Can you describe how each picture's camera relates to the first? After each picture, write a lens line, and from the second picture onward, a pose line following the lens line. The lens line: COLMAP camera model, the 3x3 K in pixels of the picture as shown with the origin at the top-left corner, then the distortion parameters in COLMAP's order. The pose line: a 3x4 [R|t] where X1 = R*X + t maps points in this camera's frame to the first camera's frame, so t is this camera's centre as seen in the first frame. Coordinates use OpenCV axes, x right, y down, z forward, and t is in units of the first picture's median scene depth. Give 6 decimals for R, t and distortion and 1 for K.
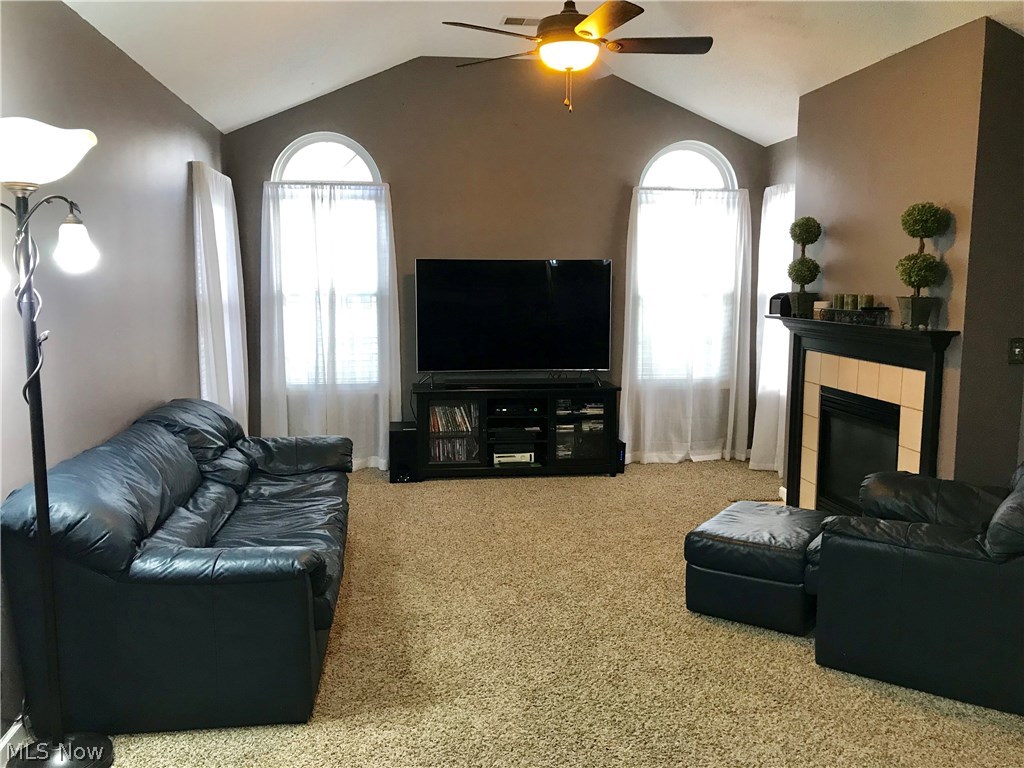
lens RADIAL K [[851.1, 0, 514.2], [0, 851.1, 377.5], [0, 0, 1]] dist [0.058515, -0.048797]
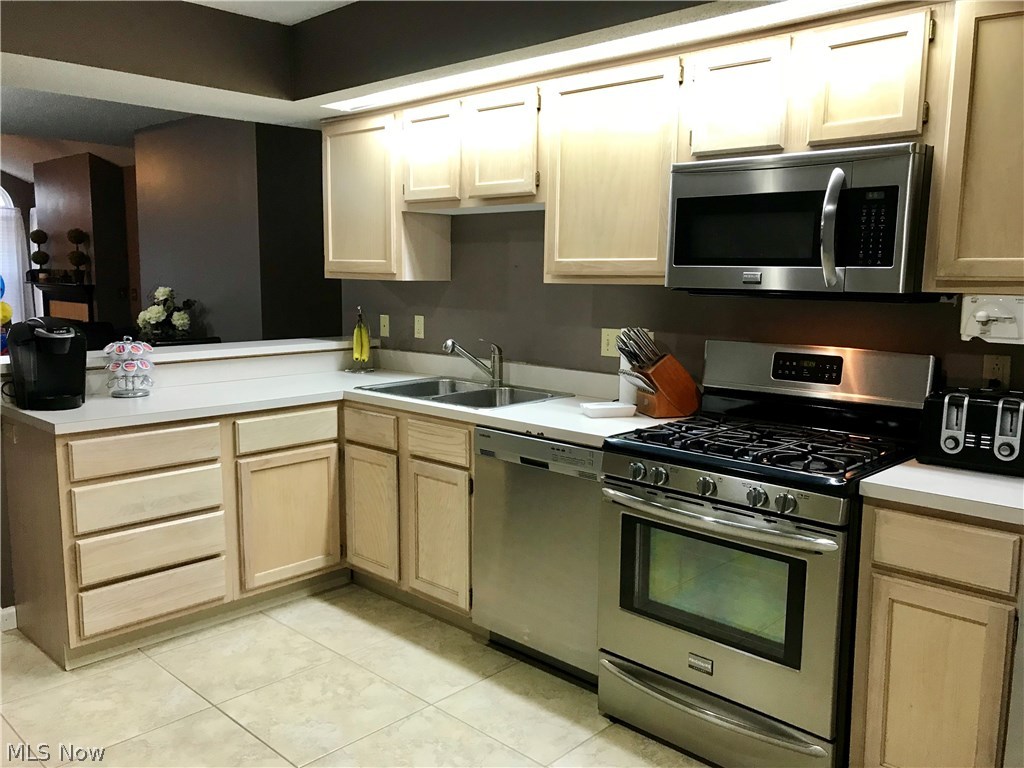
lens RADIAL K [[851.1, 0, 511.2], [0, 851.1, 387.4], [0, 0, 1]] dist [0.058515, -0.048797]
pose [[0.793493, -0.080439, 0.603240, -0.013186], [0.065371, 0.996757, 0.046925, 0.121319], [-0.605058, 0.002200, 0.796178, -0.994633]]
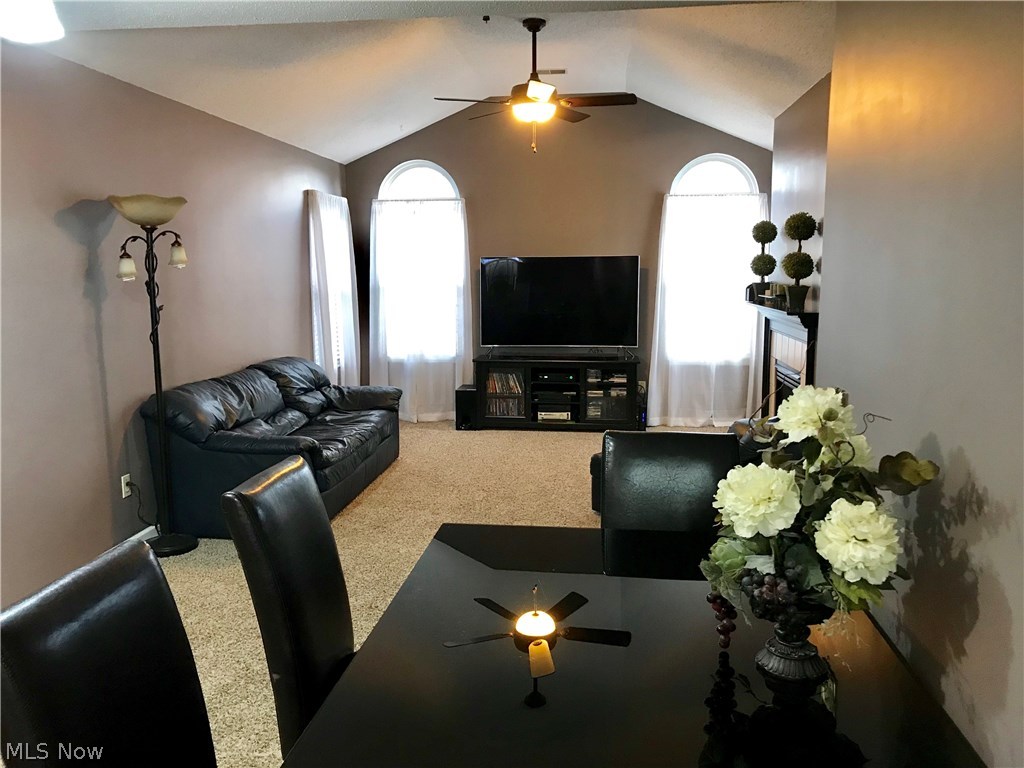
lens RADIAL K [[851.1, 0, 512.1], [0, 851.1, 387.6], [0, 0, 1]] dist [0.058515, -0.048797]
pose [[0.969224, 0.028075, -0.244573, 0.248703], [-0.022539, 0.999423, 0.025406, 0.023103], [0.245146, -0.019111, 0.969298, -0.231941]]
